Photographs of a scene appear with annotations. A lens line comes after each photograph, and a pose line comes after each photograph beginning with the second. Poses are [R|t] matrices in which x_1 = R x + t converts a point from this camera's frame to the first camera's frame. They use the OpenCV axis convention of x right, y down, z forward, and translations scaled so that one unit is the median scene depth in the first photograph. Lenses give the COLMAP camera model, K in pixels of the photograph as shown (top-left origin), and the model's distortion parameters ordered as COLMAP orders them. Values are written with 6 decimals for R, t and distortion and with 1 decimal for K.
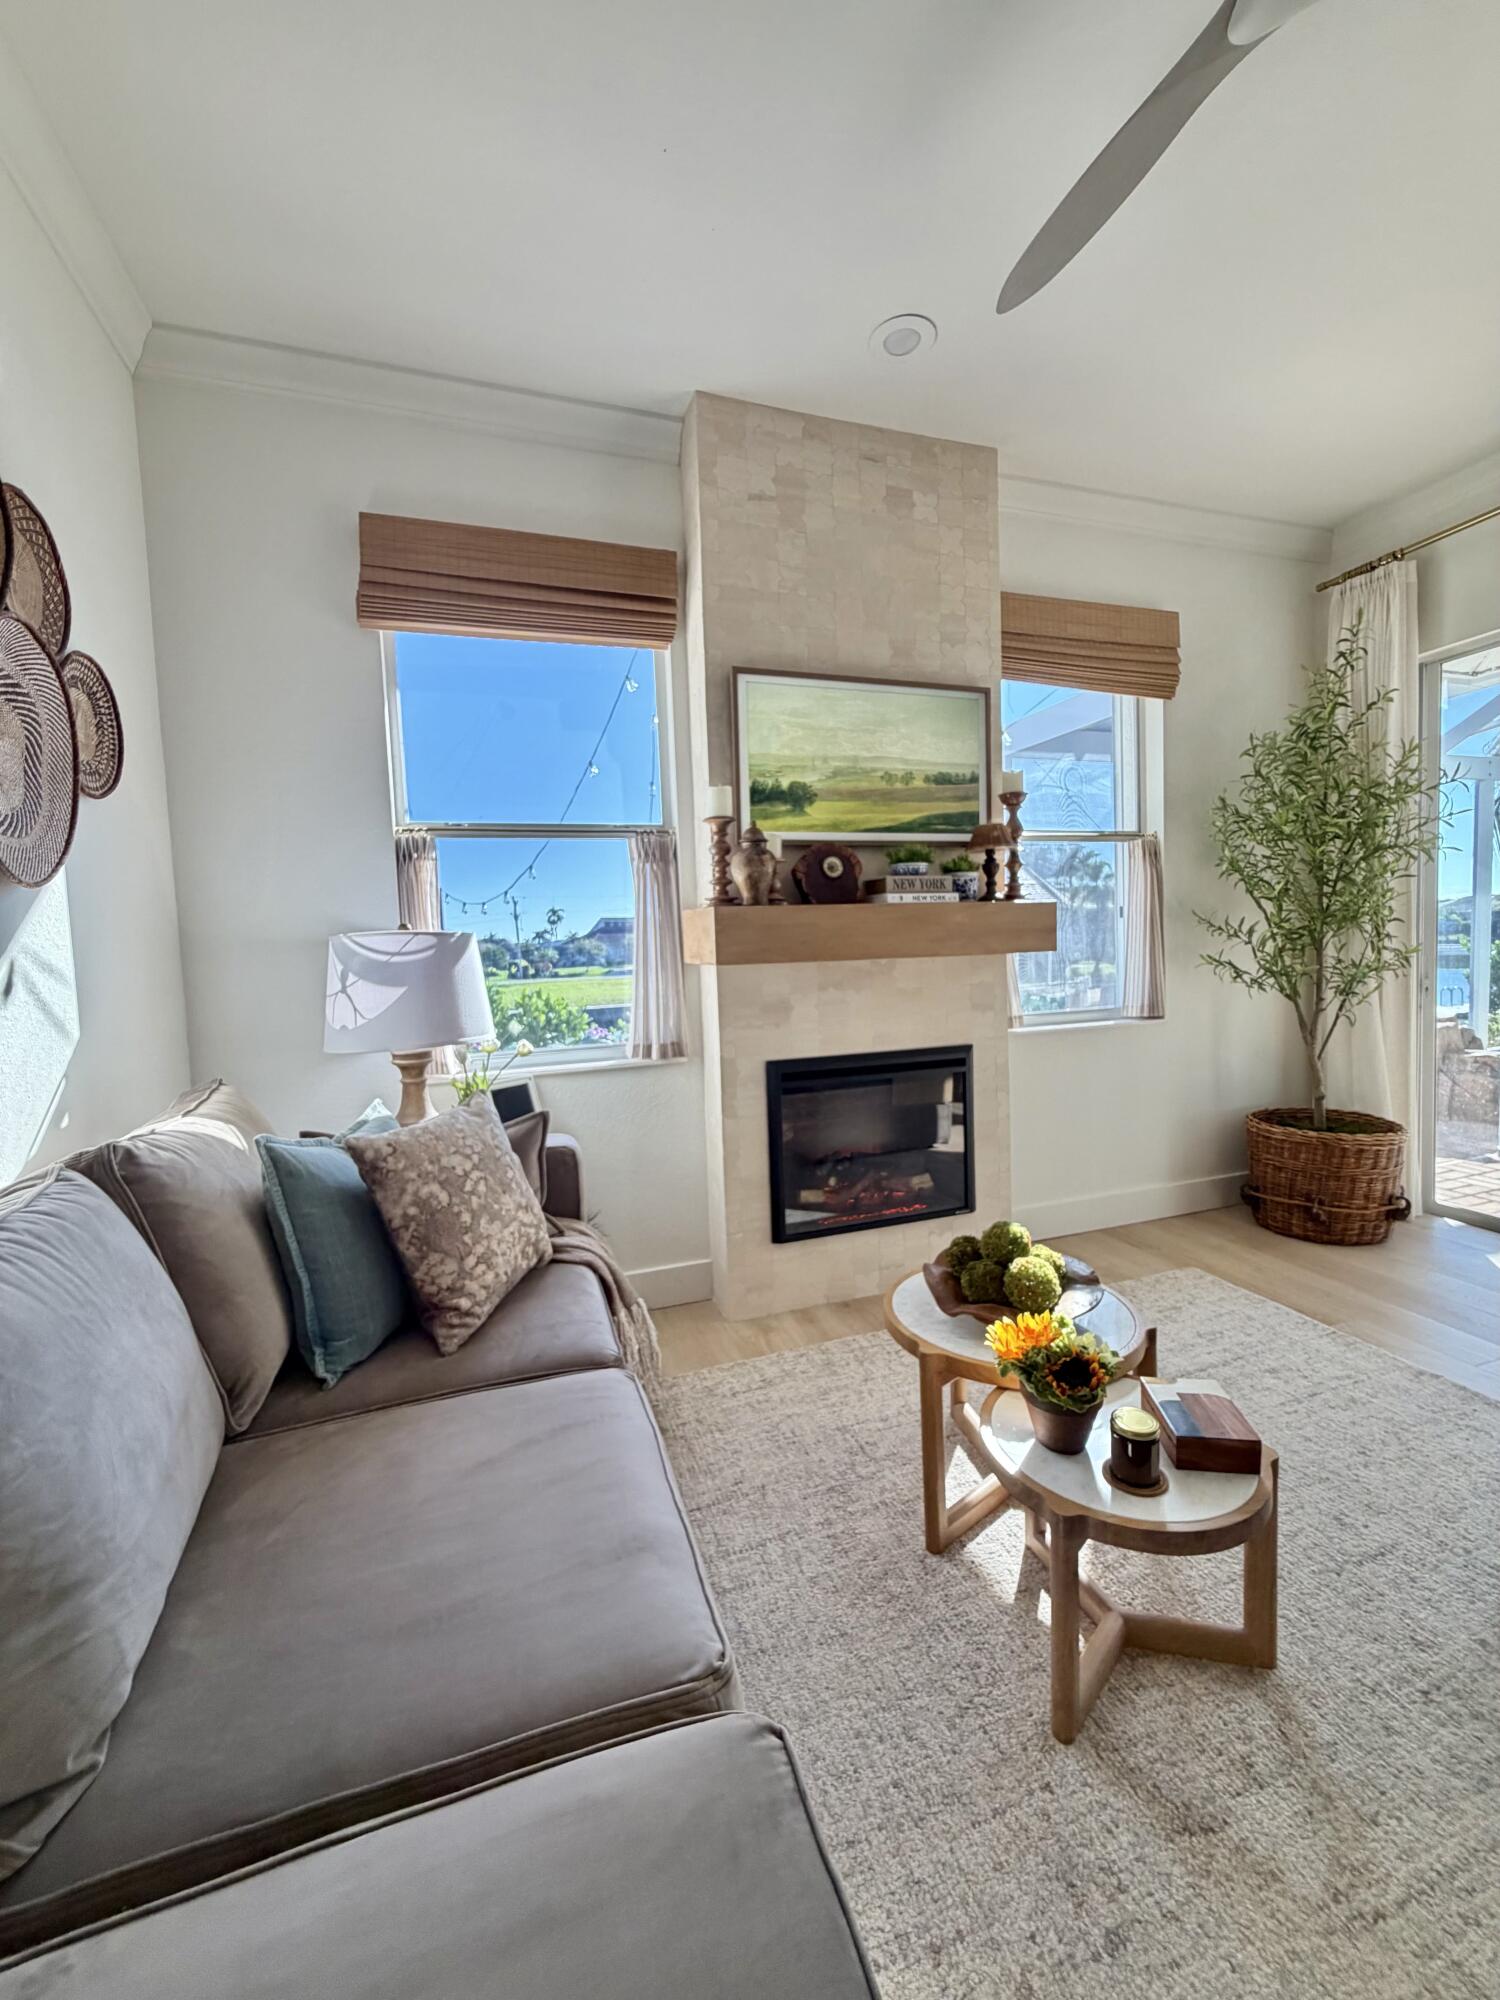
lens RADIAL K [[792.0, 0, 753.2], [0, 792.0, 996.3], [0, 0, 1]] dist [0.001022, 0.000231]
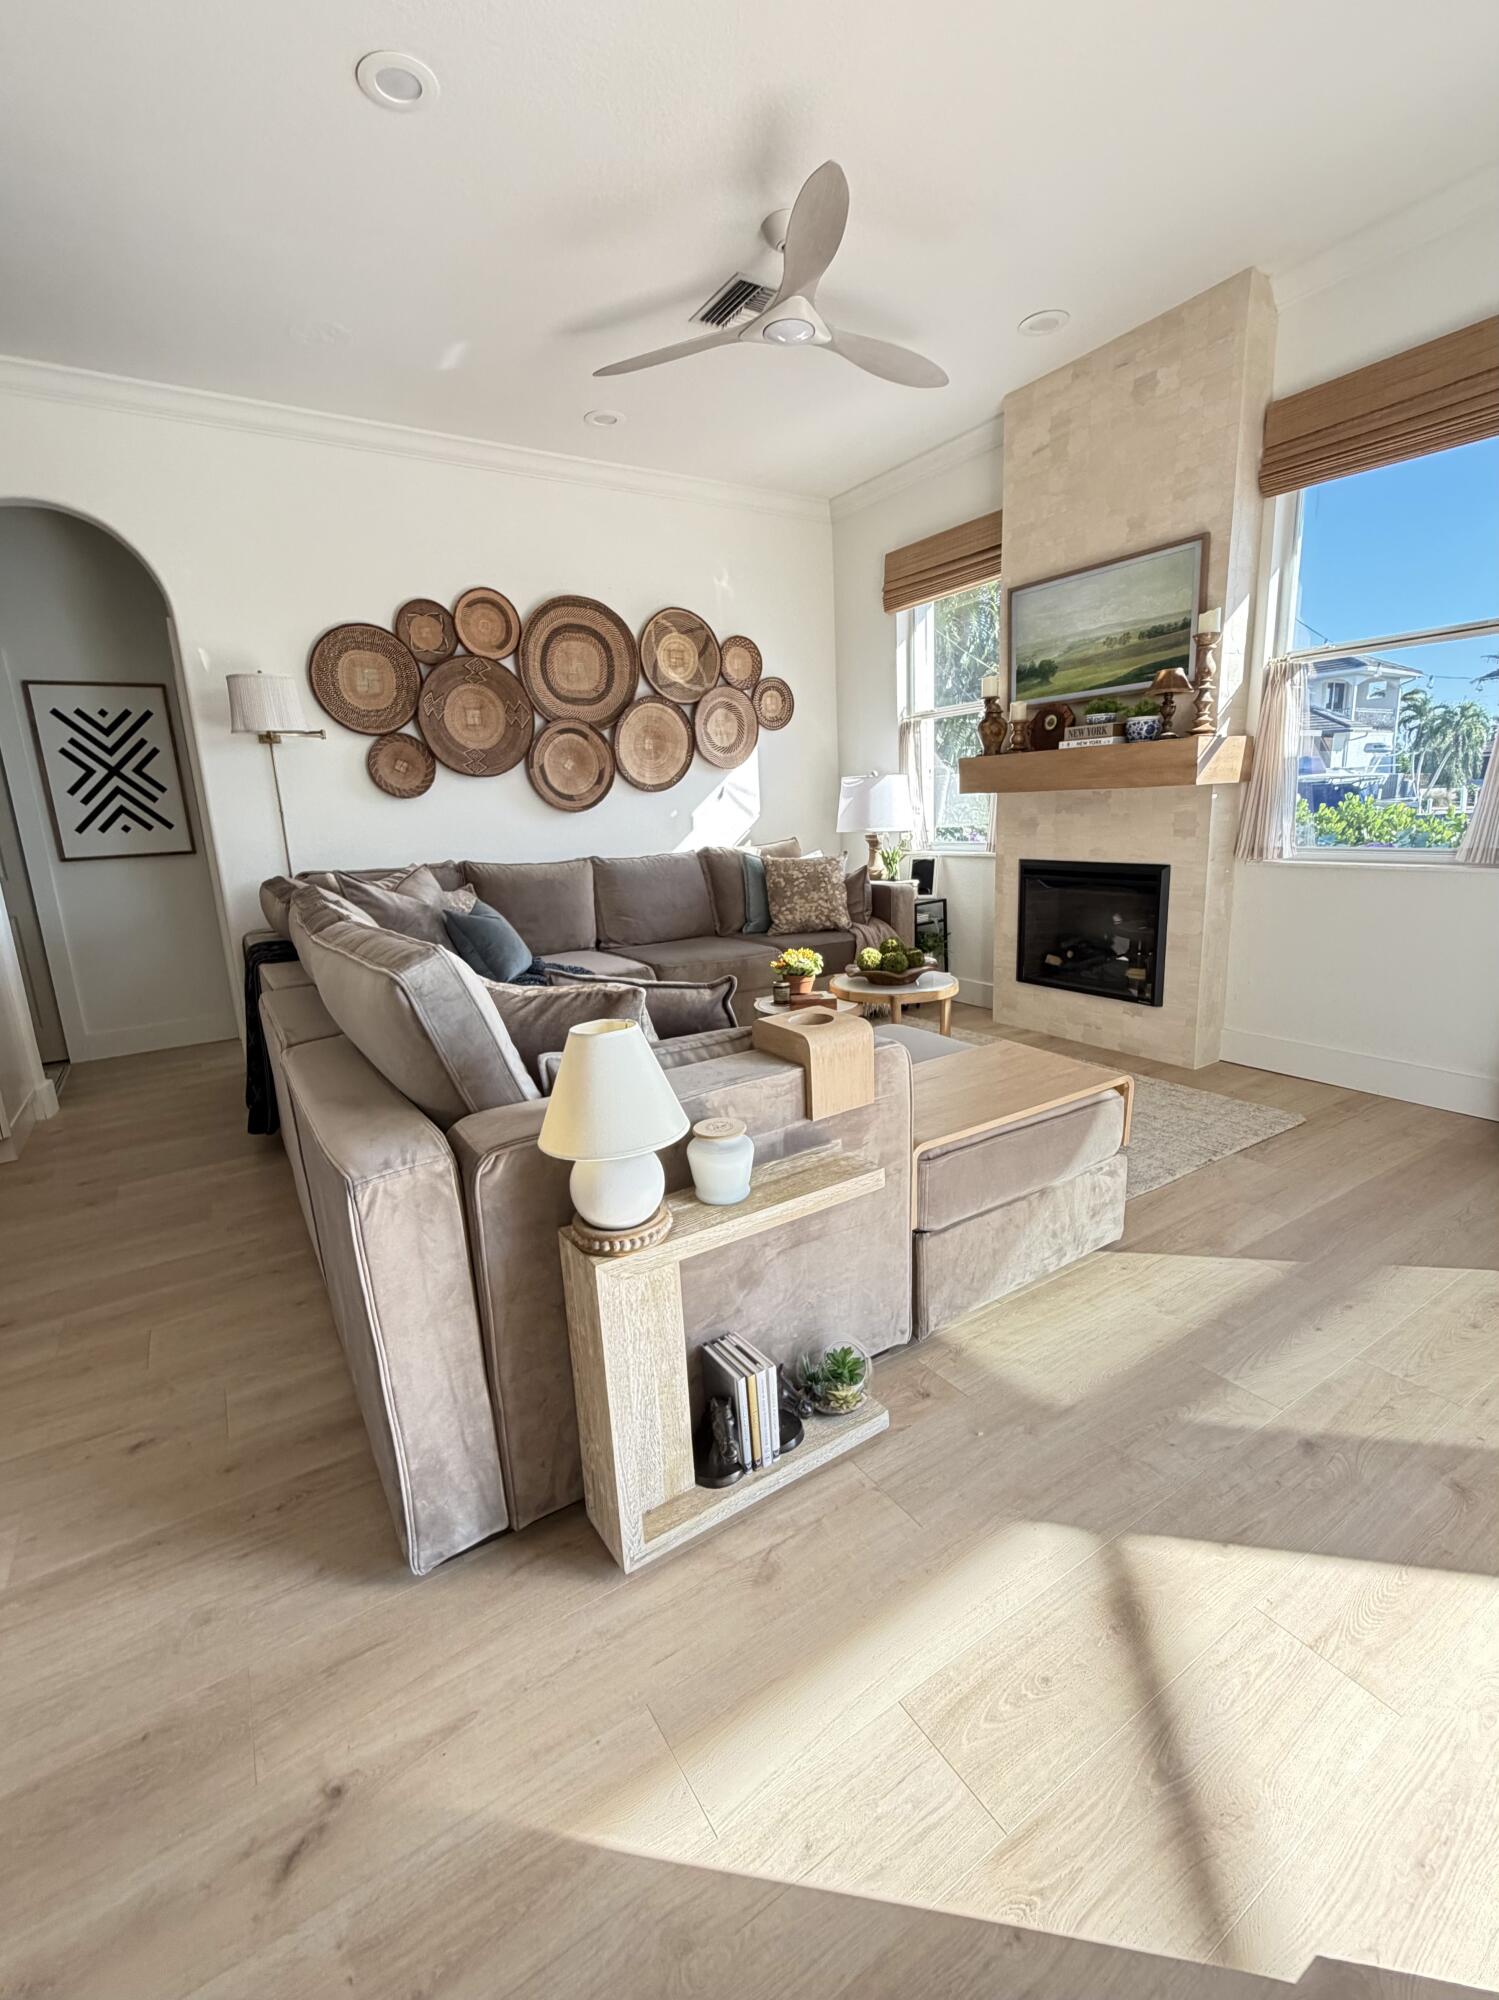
lens RADIAL K [[874.1, 0, 757.3], [0, 874.1, 1001.0], [0, 0, 1]] dist [-0.000080, -0.000182]
pose [[0.256789, 0.237499, -0.936832, 1.494886], [-0.025477, 0.970663, 0.239092, -0.040603], [0.966132, -0.037529, 0.255307, 0.085191]]
